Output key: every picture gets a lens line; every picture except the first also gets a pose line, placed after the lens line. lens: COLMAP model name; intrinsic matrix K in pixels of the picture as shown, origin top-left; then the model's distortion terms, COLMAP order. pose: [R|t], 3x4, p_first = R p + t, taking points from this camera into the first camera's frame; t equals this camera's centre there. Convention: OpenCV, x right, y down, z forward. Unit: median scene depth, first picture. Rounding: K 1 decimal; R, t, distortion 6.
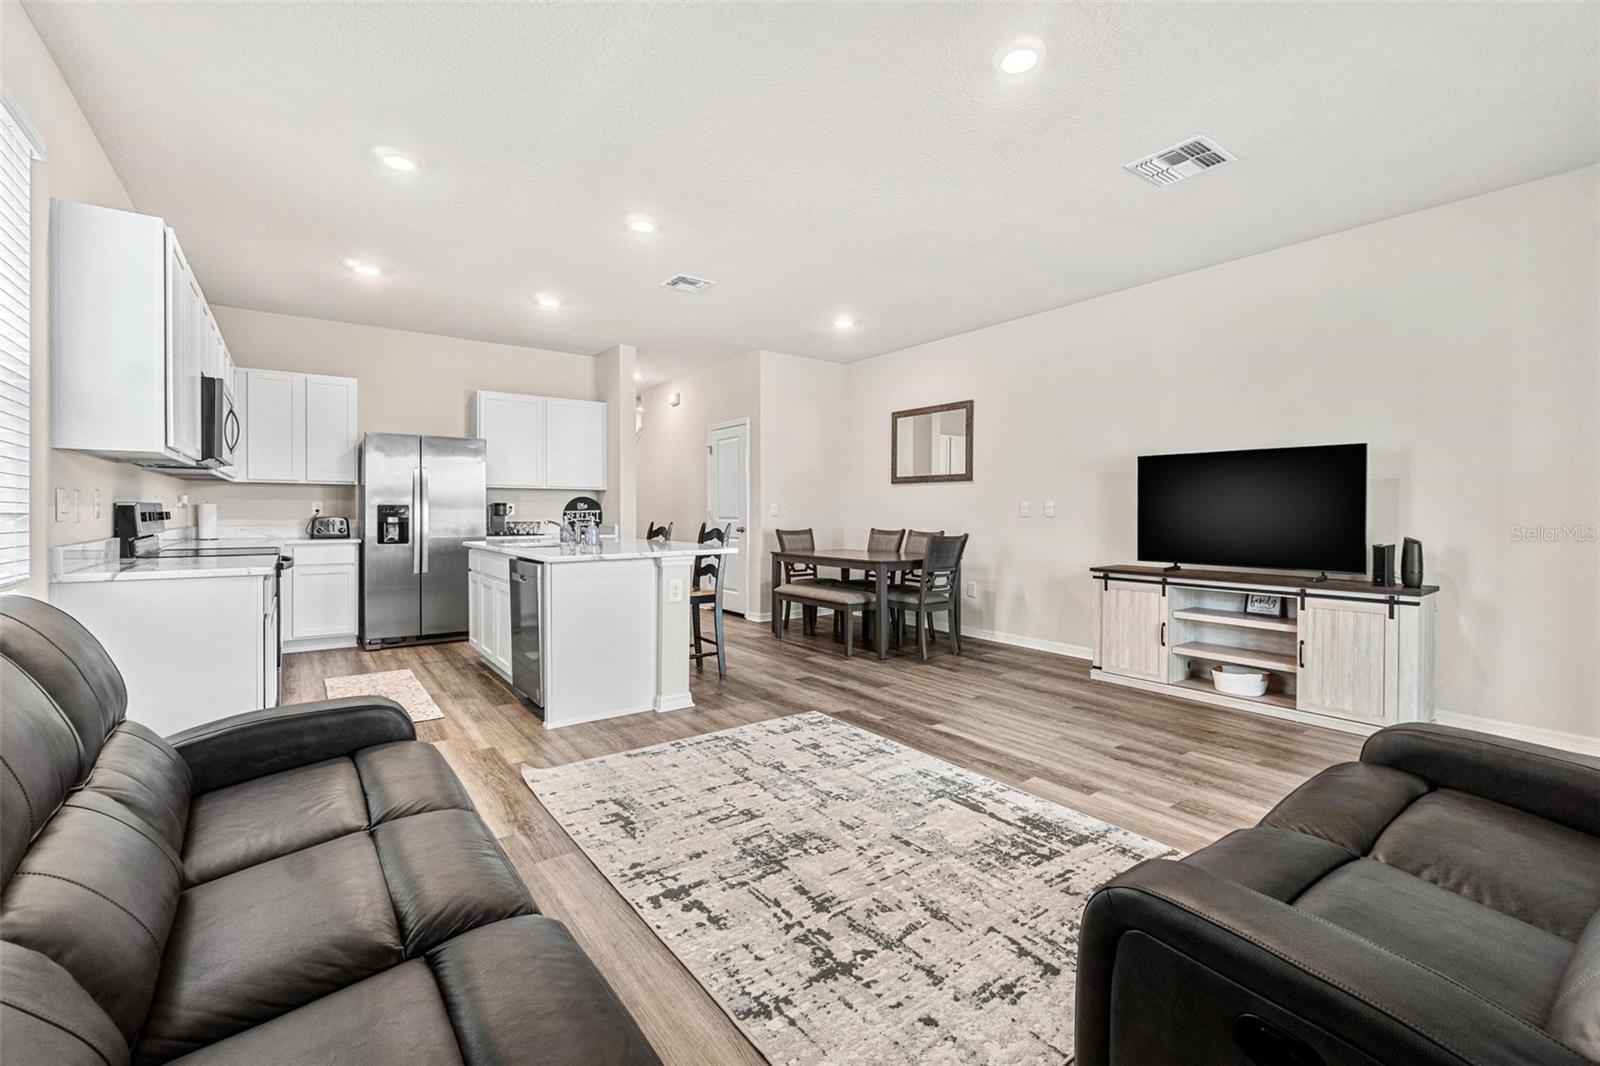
lens RADIAL K [[692.3, 0, 803.7], [0, 692.3, 514.3], [0, 0, 1]] dist [-0.006713, 0.001577]
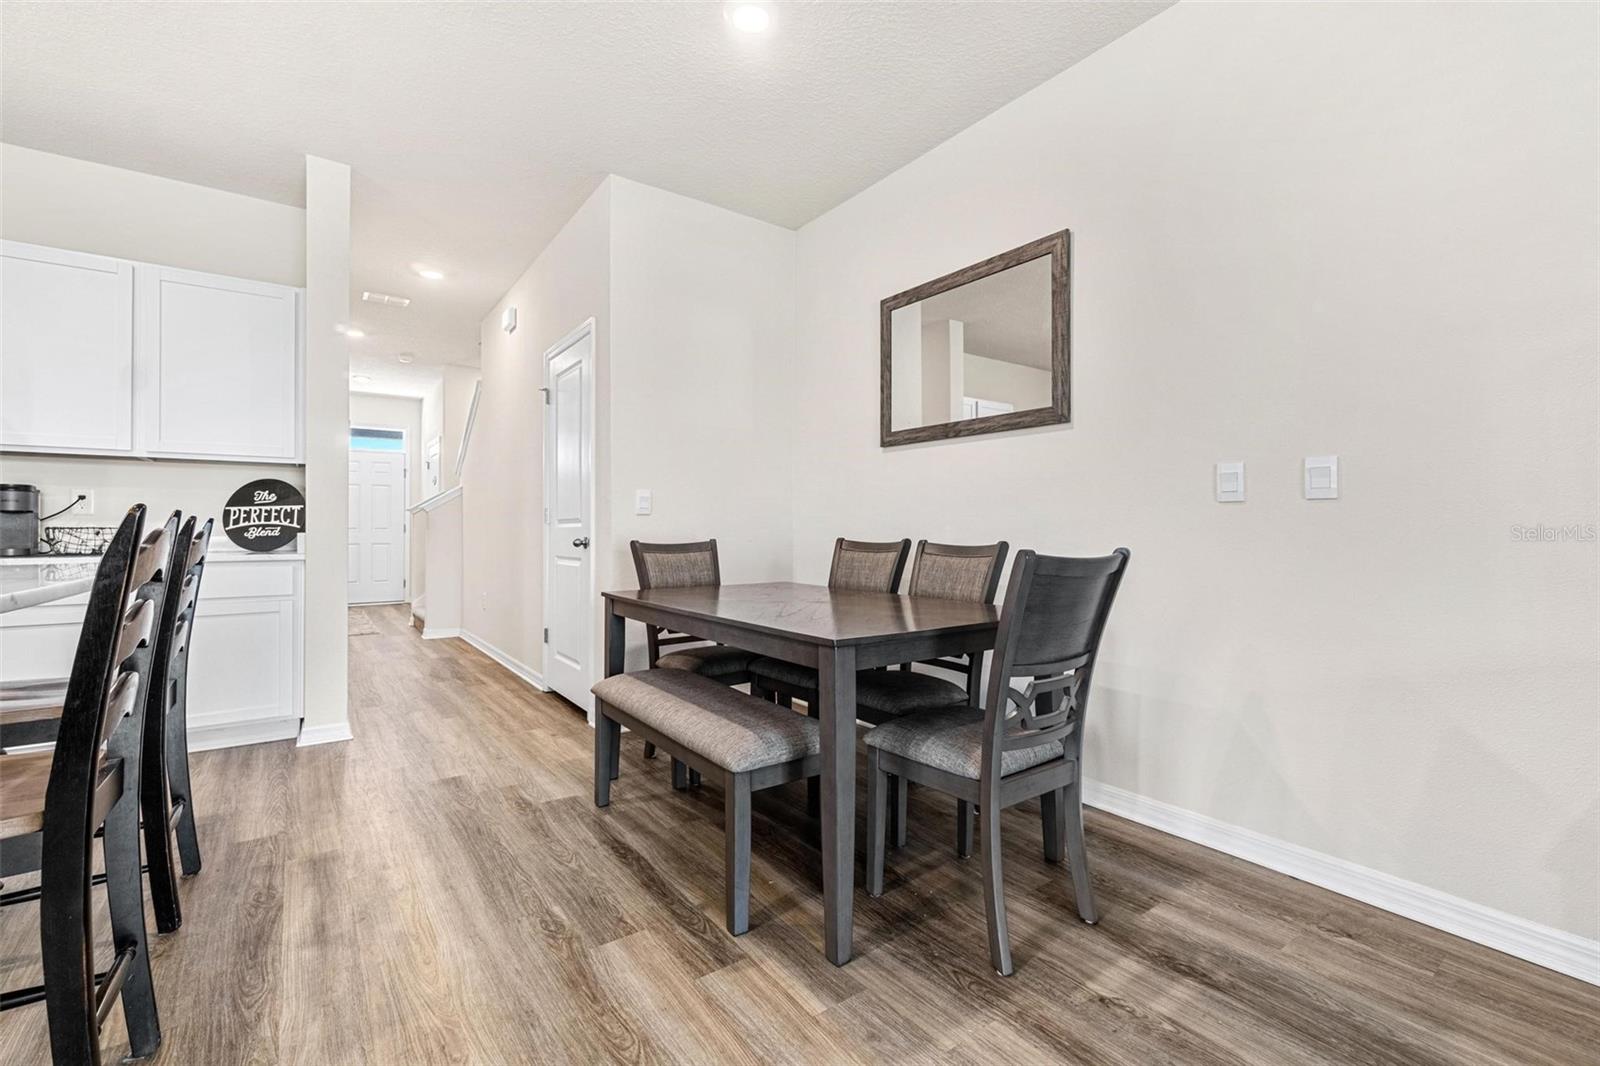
lens RADIAL K [[691.7, 0, 803.8], [0, 691.7, 526.5], [0, 0, 1]] dist [-0.007232, 0.001897]
pose [[0.999990, -0.003697, -0.002439, 0.144385], [0.003671, 0.999938, -0.010558, 0.032356], [0.002478, 0.010549, 0.999941, 1.010648]]
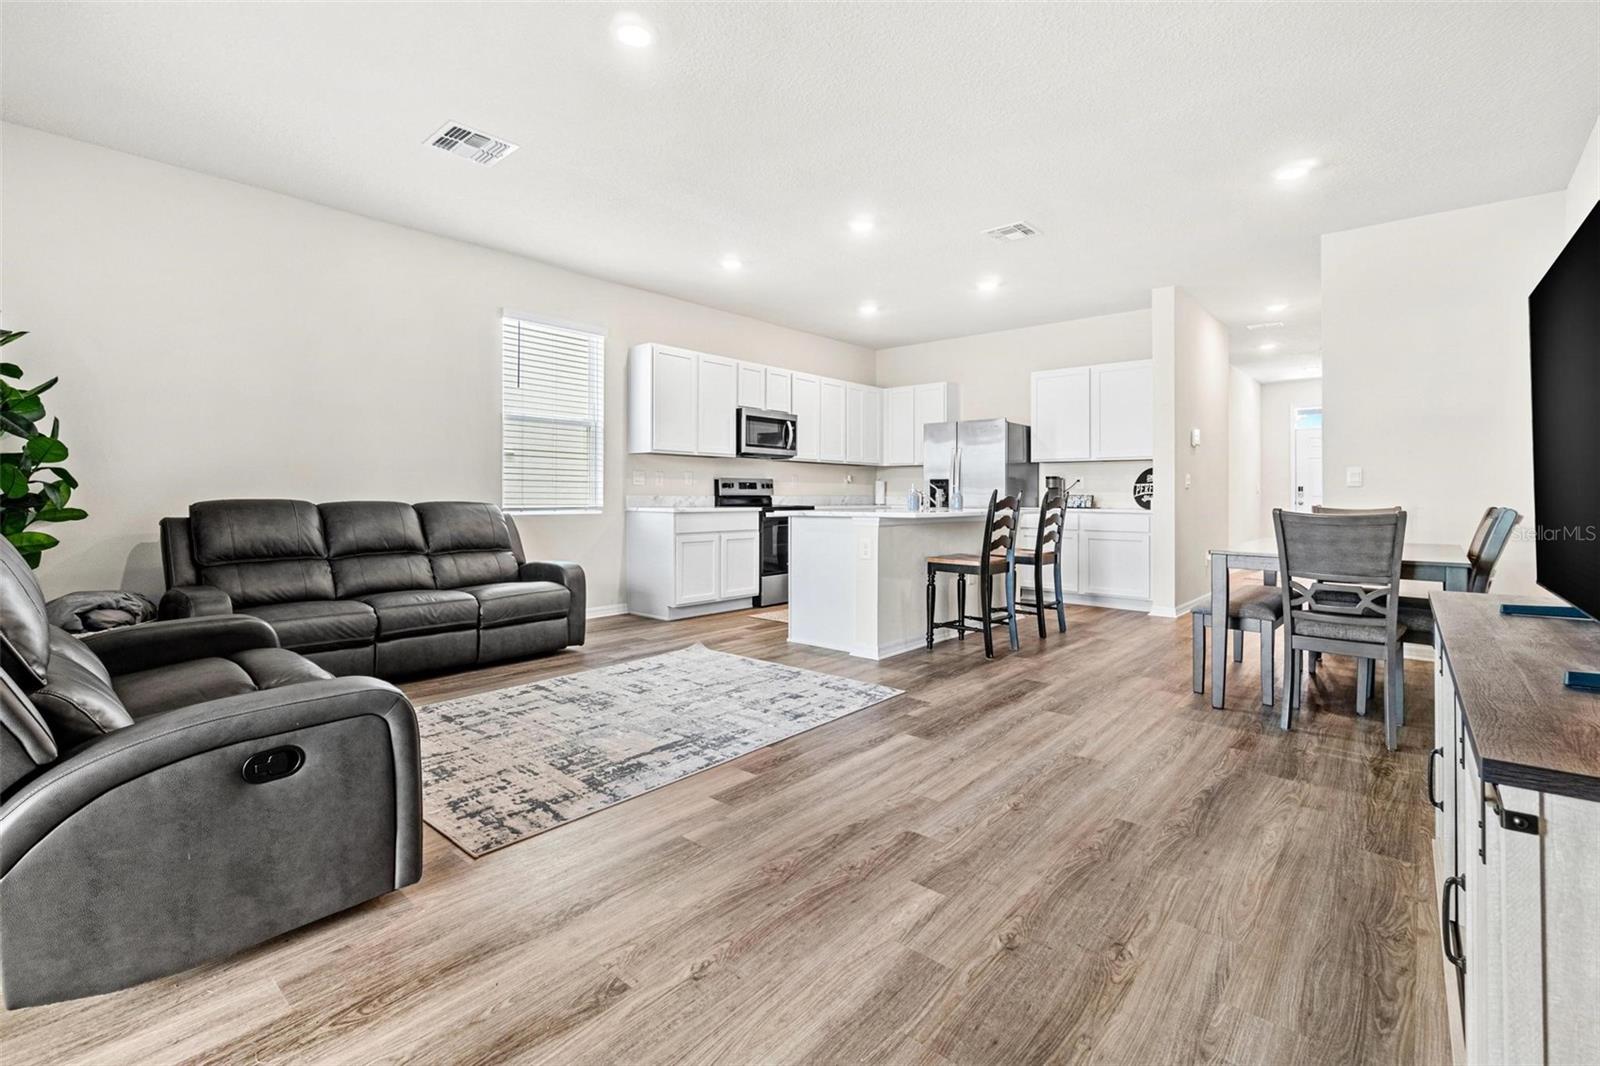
lens RADIAL K [[725.1, 0, 776.5], [0, 725.1, 486.8], [0, 0, 1]] dist [-0.002054, -0.000656]
pose [[0.201610, -0.011715, -0.979396, 0.992956], [-0.008797, 0.999866, -0.013771, 0.032202], [0.979426, 0.011393, 0.201480, 0.688858]]
